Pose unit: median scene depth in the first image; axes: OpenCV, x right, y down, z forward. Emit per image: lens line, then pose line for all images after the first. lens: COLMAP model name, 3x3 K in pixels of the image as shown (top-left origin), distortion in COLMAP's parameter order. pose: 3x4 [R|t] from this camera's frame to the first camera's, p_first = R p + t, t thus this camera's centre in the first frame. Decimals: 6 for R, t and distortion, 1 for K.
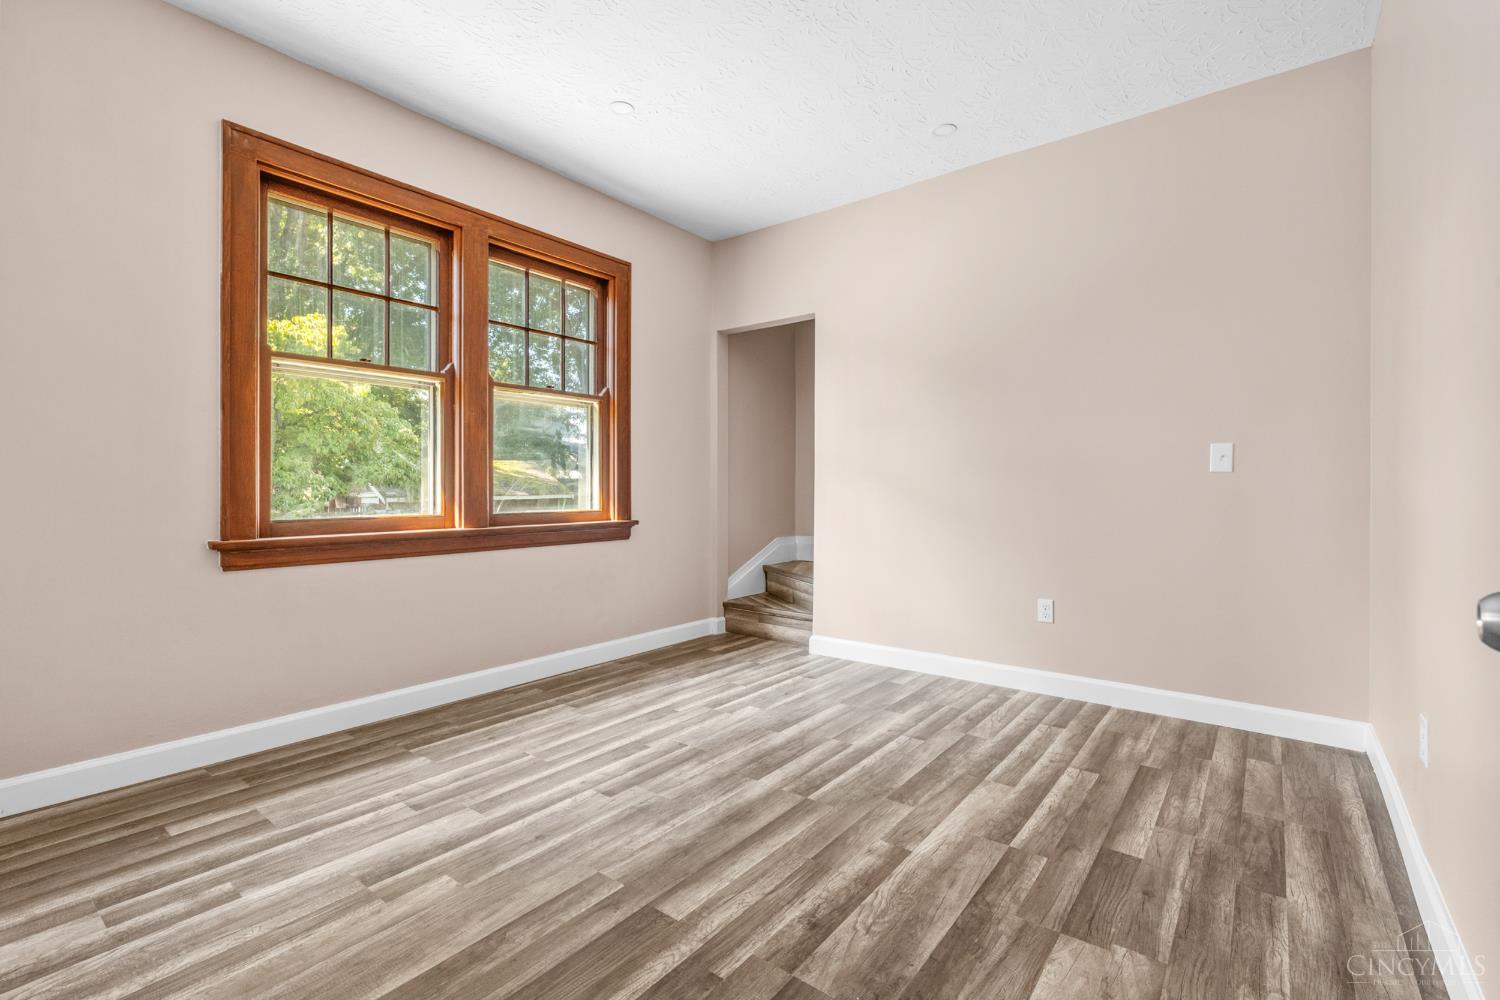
lens RADIAL K [[667.4, 0, 736.8], [0, 667.4, 490.5], [0, 0, 1]] dist [0.004029, 0.000311]
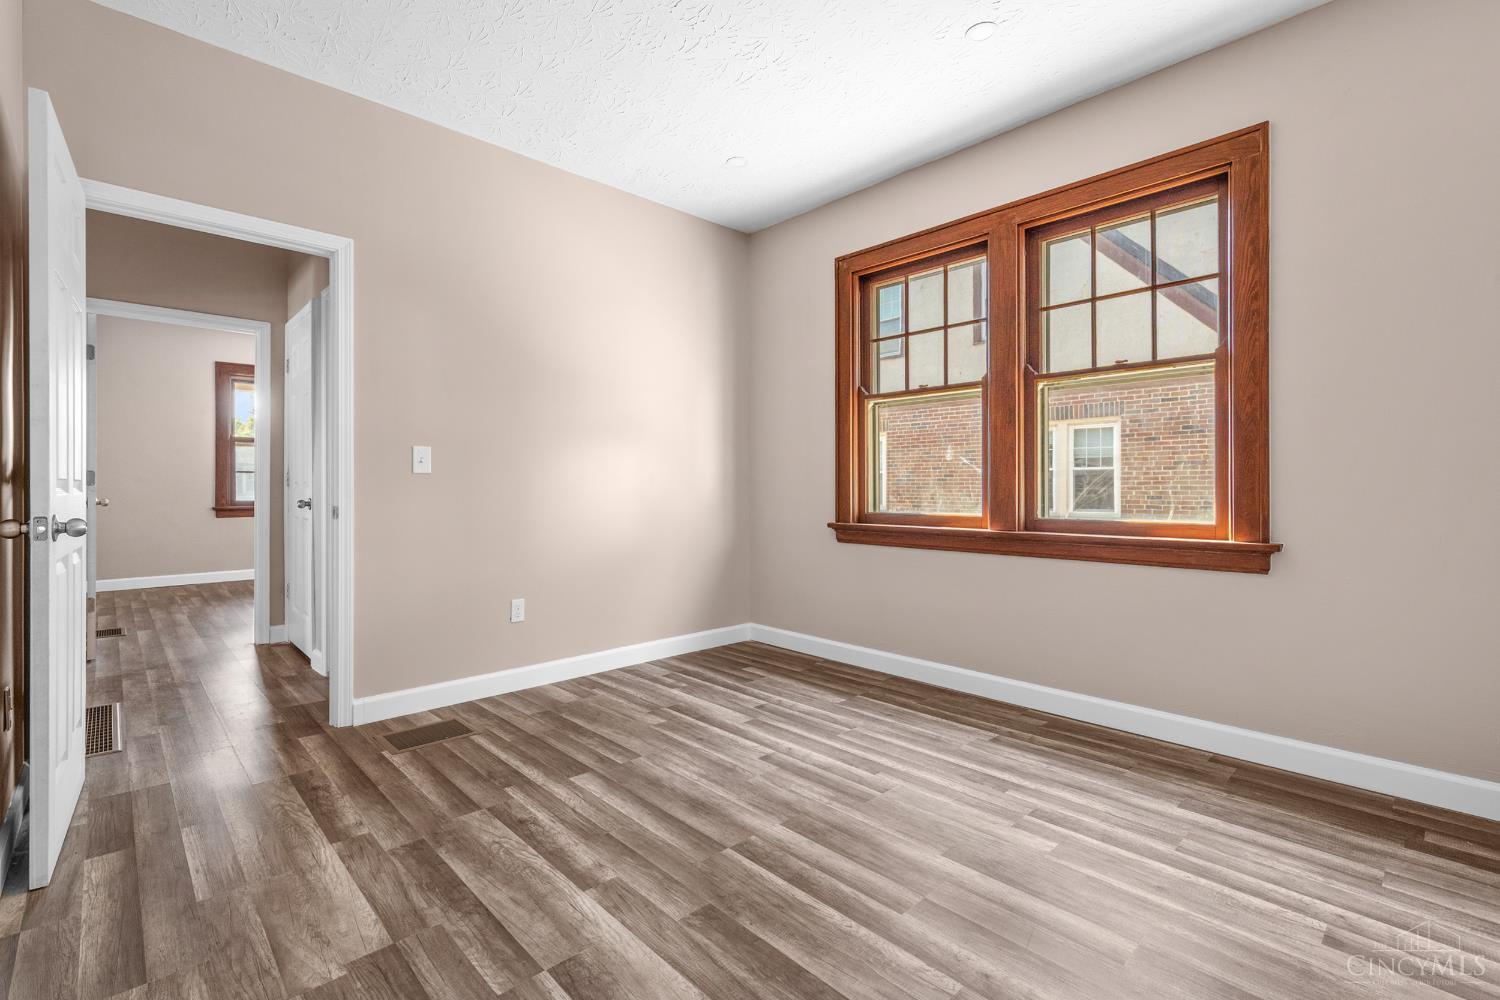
lens RADIAL K [[667.4, 0, 736.8], [0, 667.4, 490.5], [0, 0, 1]] dist [0.004029, 0.000311]
pose [[-0.137558, 0.002166, -0.990491, 0.877696], [-0.007117, 0.999970, 0.003175, -0.004160], [0.990468, 0.007487, -0.137538, 1.032380]]
